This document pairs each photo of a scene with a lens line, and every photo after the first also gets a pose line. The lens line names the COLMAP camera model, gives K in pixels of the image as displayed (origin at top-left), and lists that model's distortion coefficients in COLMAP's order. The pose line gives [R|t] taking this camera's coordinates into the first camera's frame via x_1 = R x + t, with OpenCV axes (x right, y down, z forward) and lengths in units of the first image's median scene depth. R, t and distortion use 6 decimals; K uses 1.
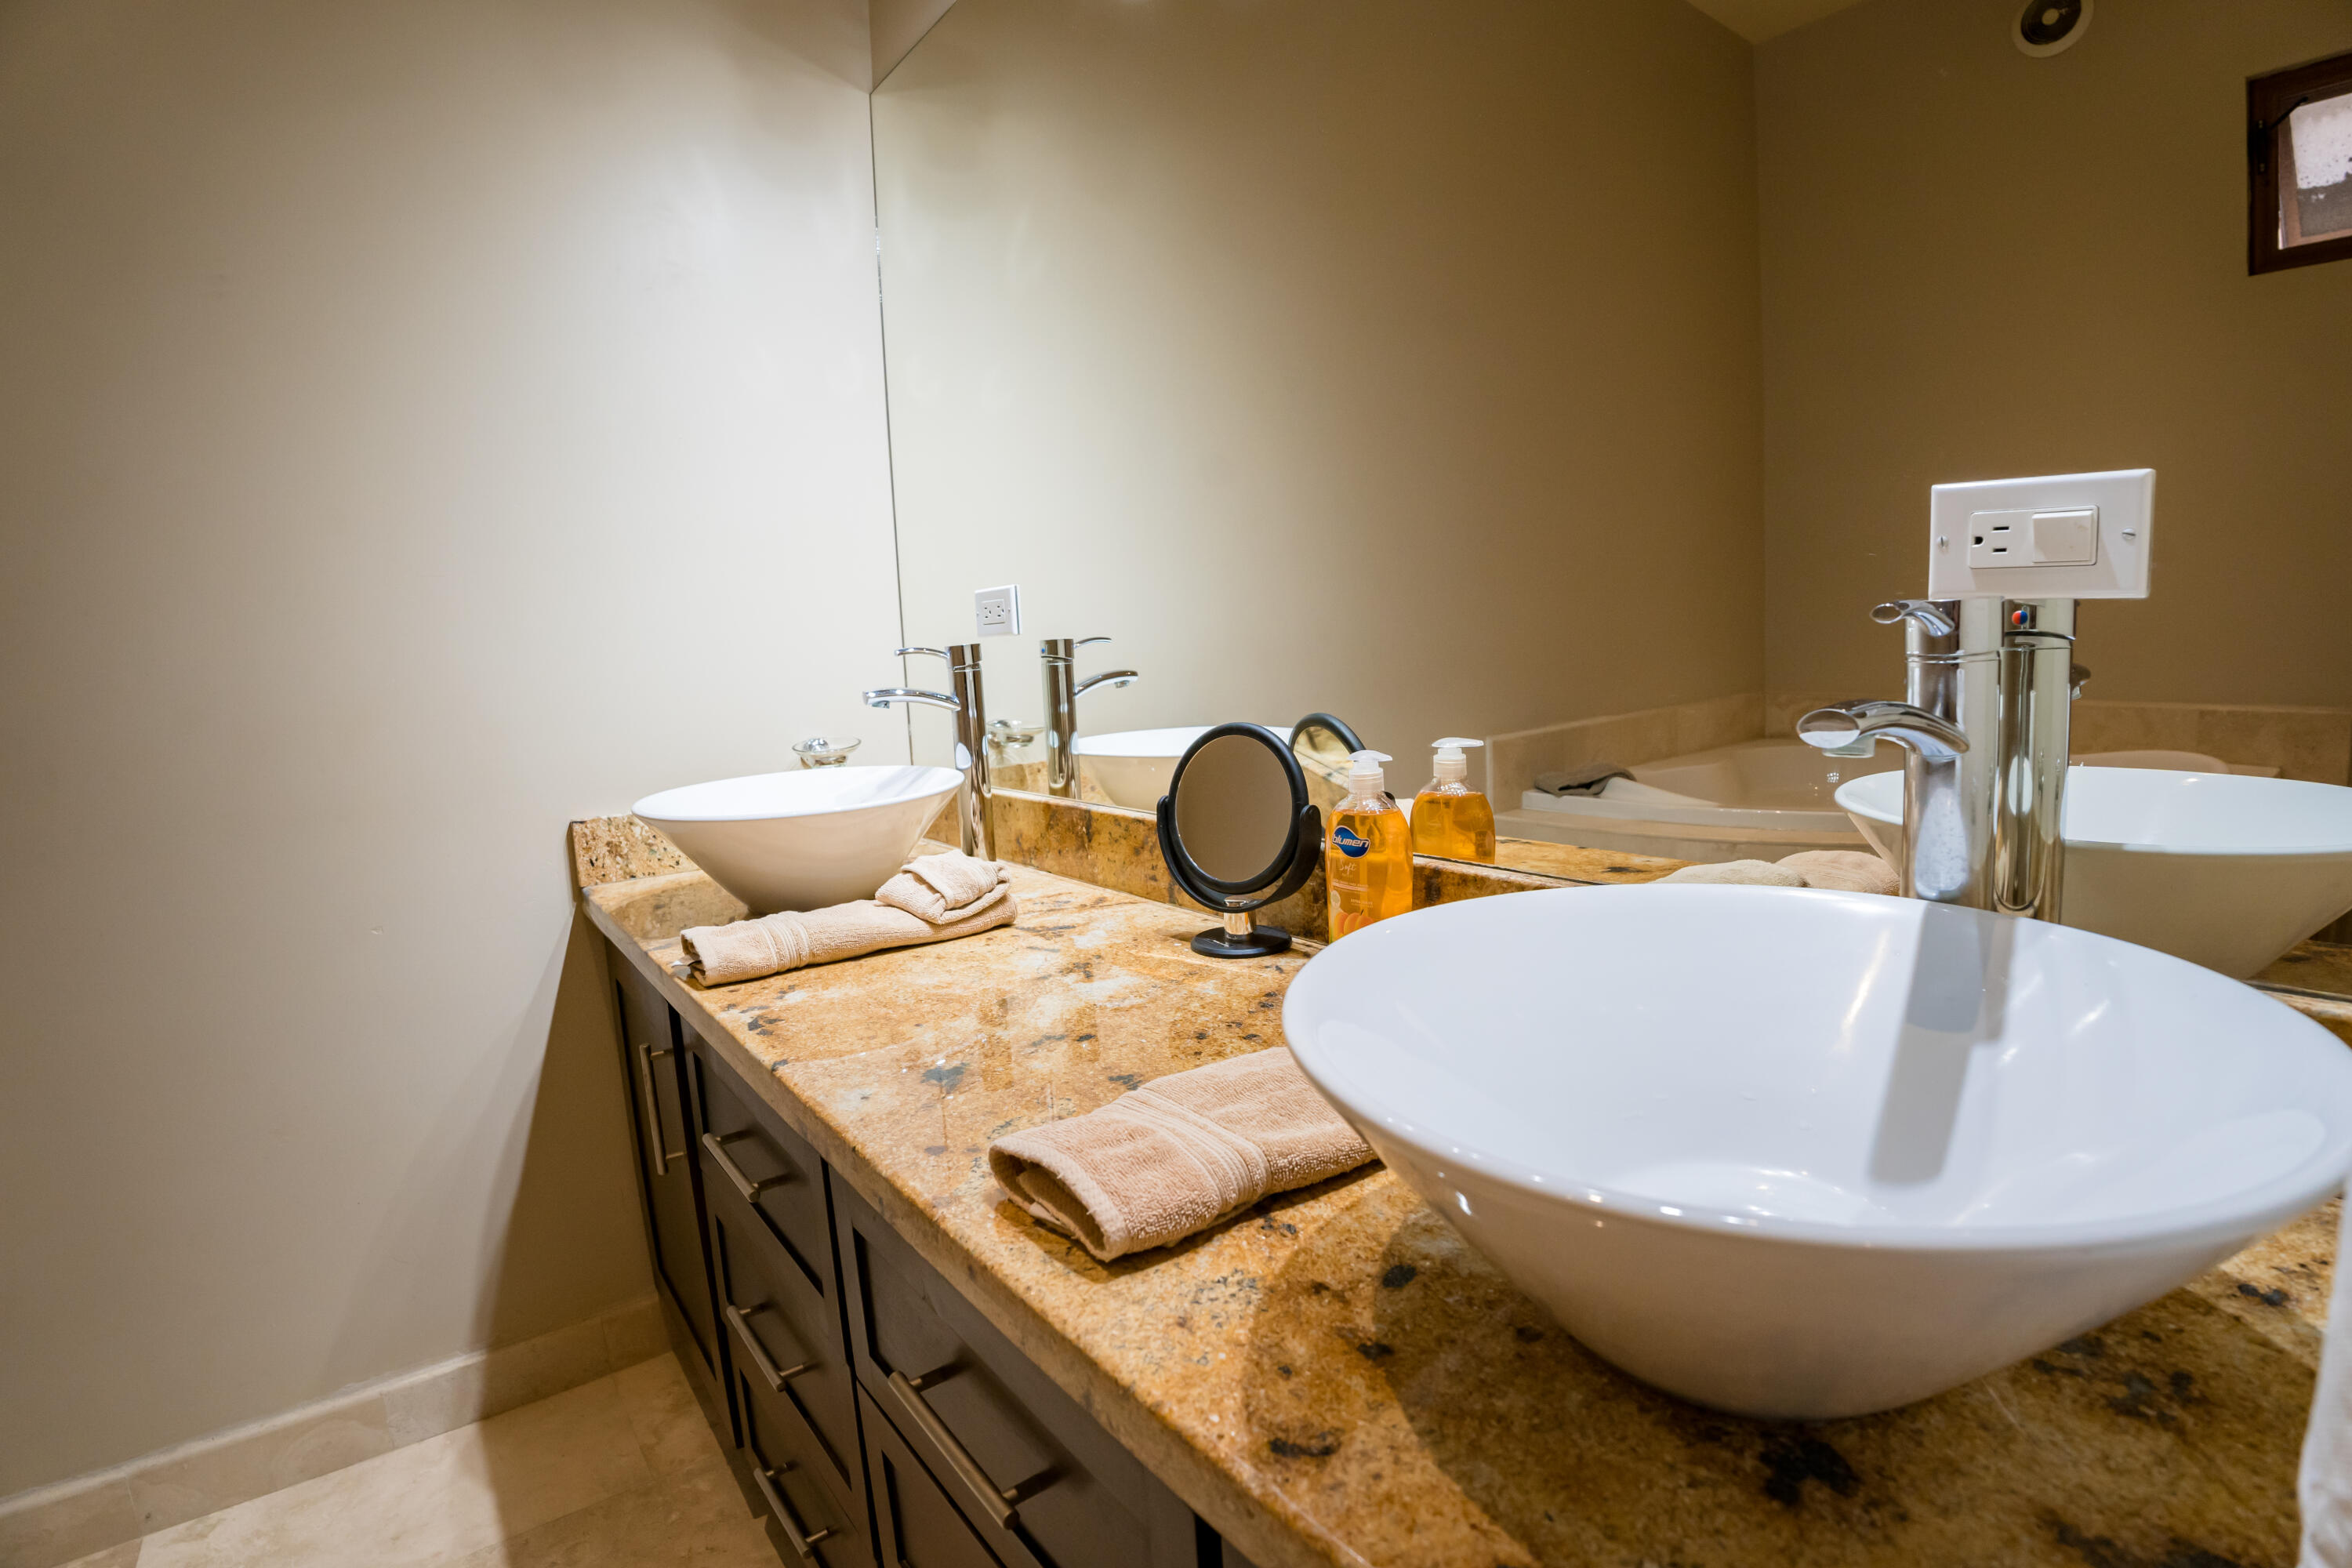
lens RADIAL K [[1129.6, 0, 1167.7], [0, 1129.6, 803.1], [0, 0, 1]] dist [-0.092206, 0.013622]
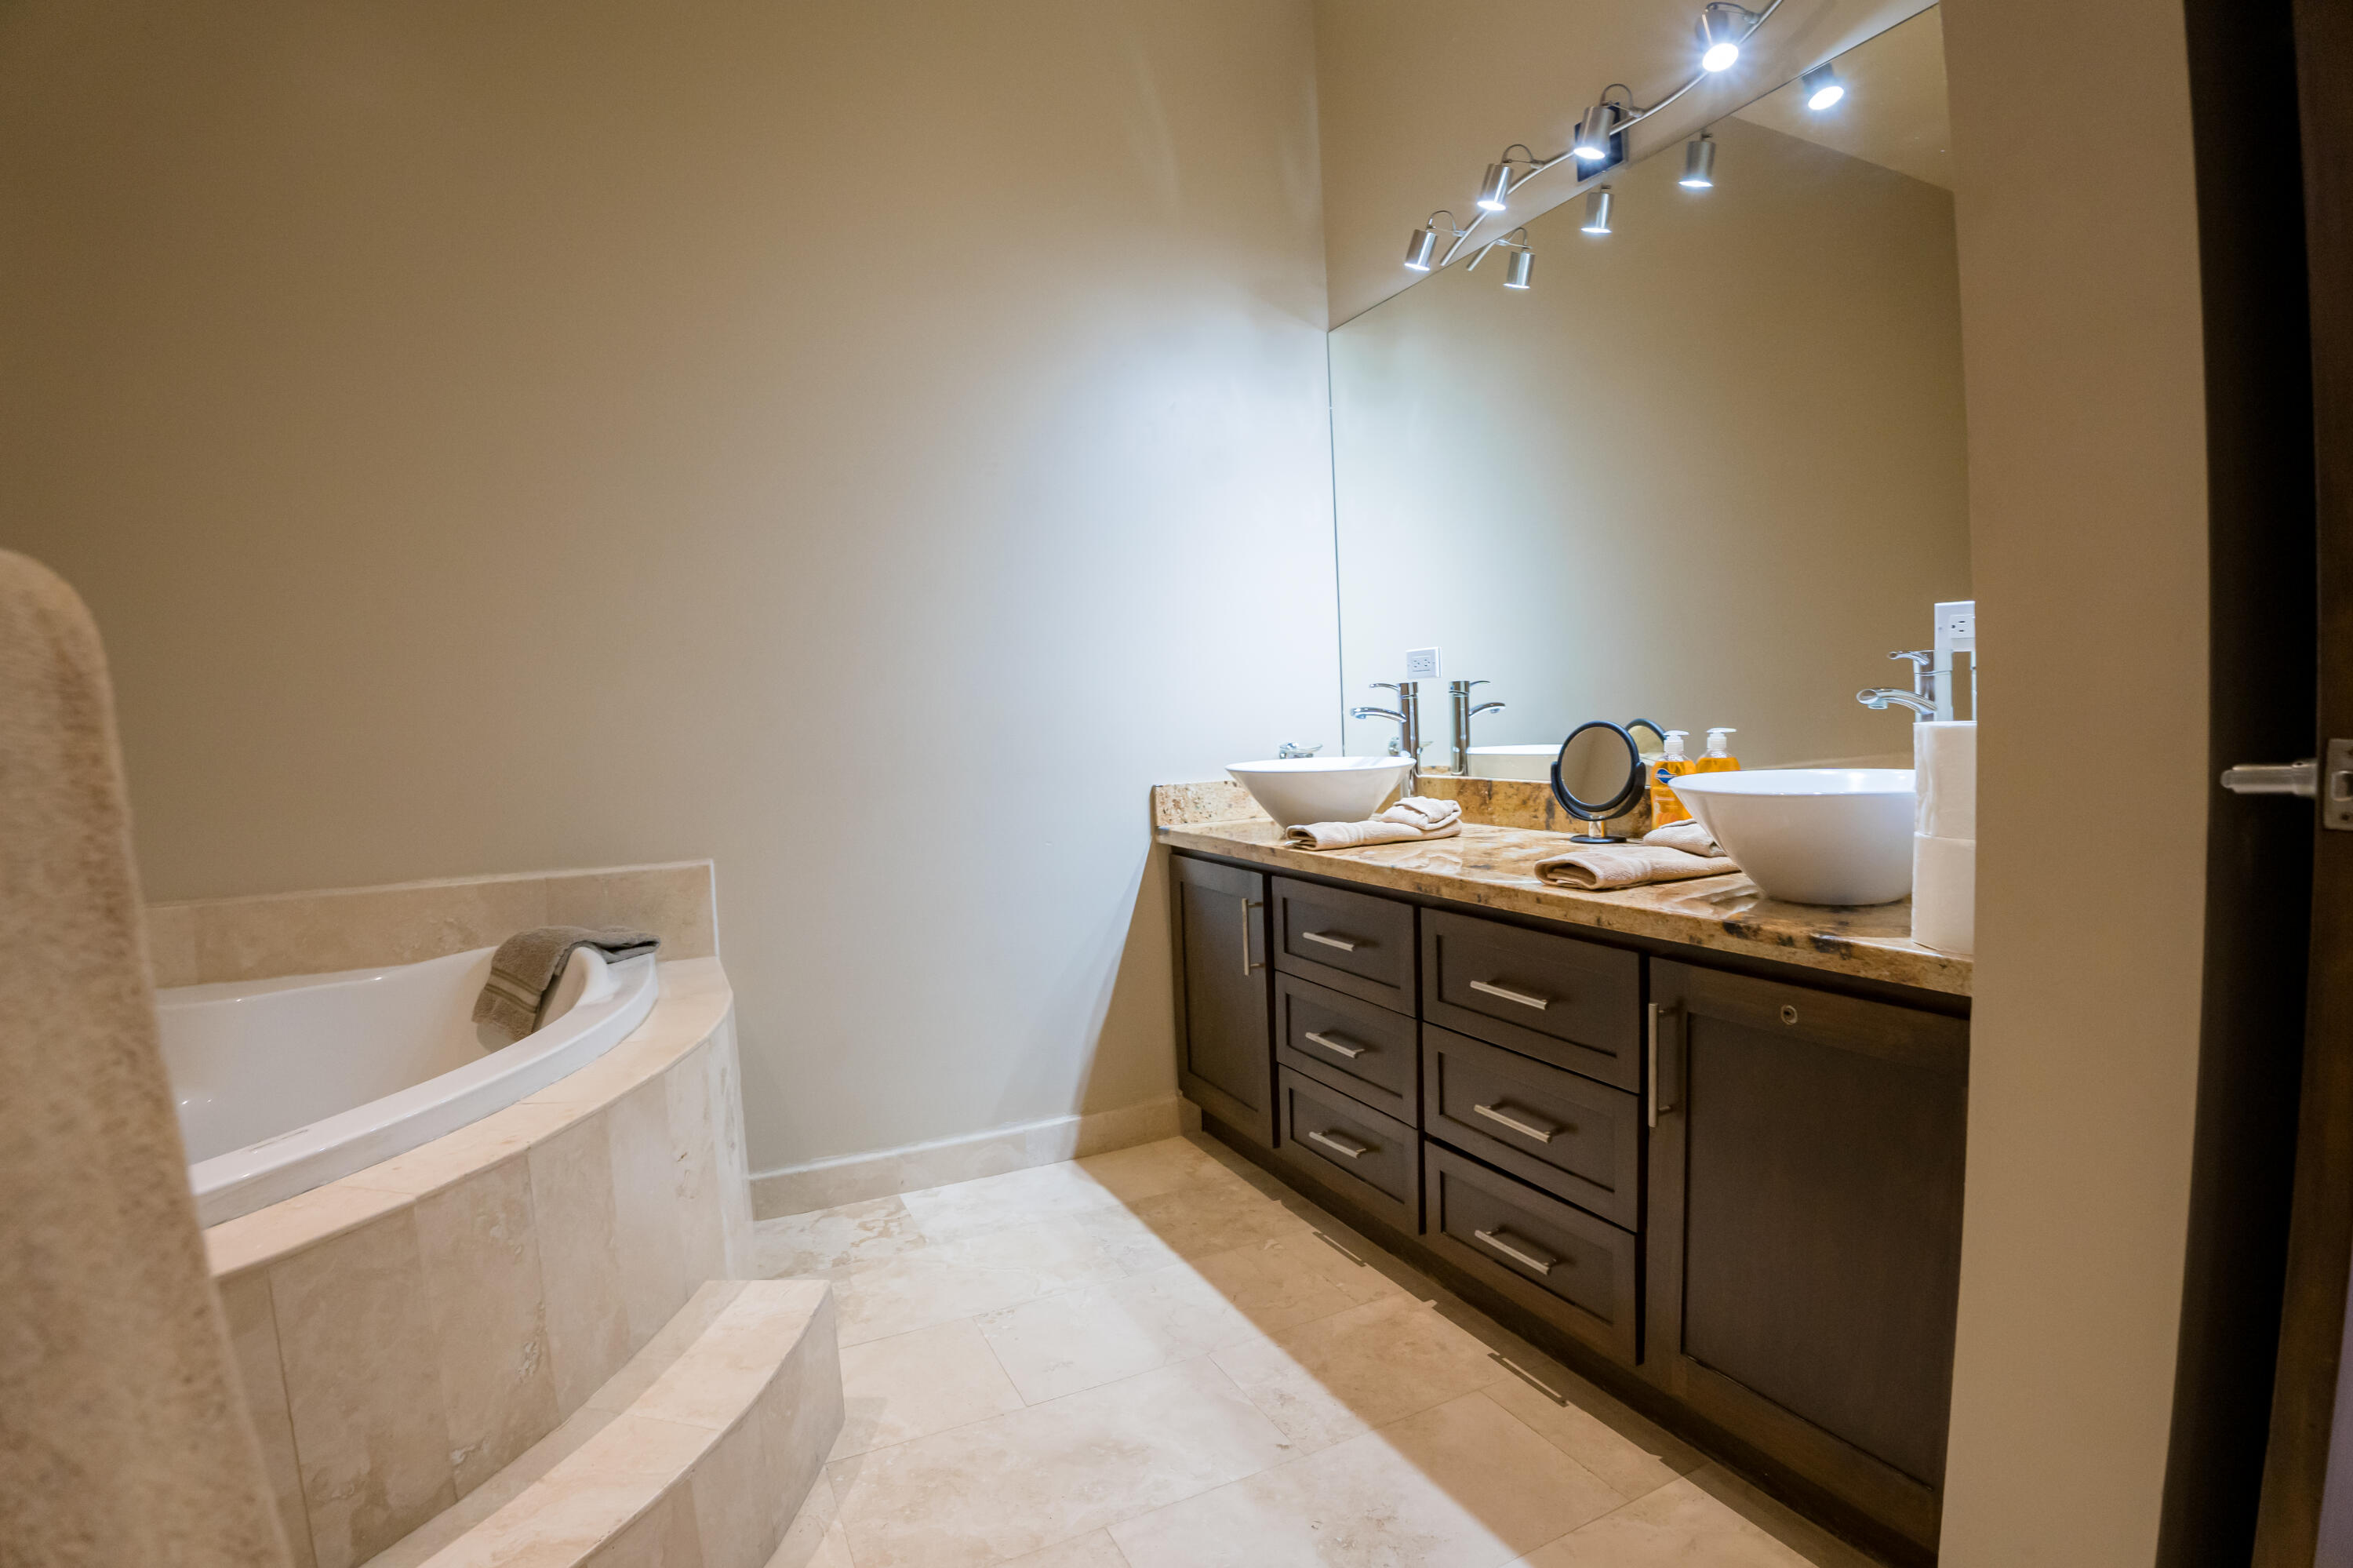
lens RADIAL K [[1130.1, 0, 1199.7], [0, 1130.1, 786.6], [0, 0, 1]] dist [-0.092206, 0.013622]
pose [[0.984081, 0.025821, -0.175834, -0.194593], [-0.038814, 0.996731, -0.070859, 0.145671], [0.173430, 0.076555, 0.981866, -0.688146]]
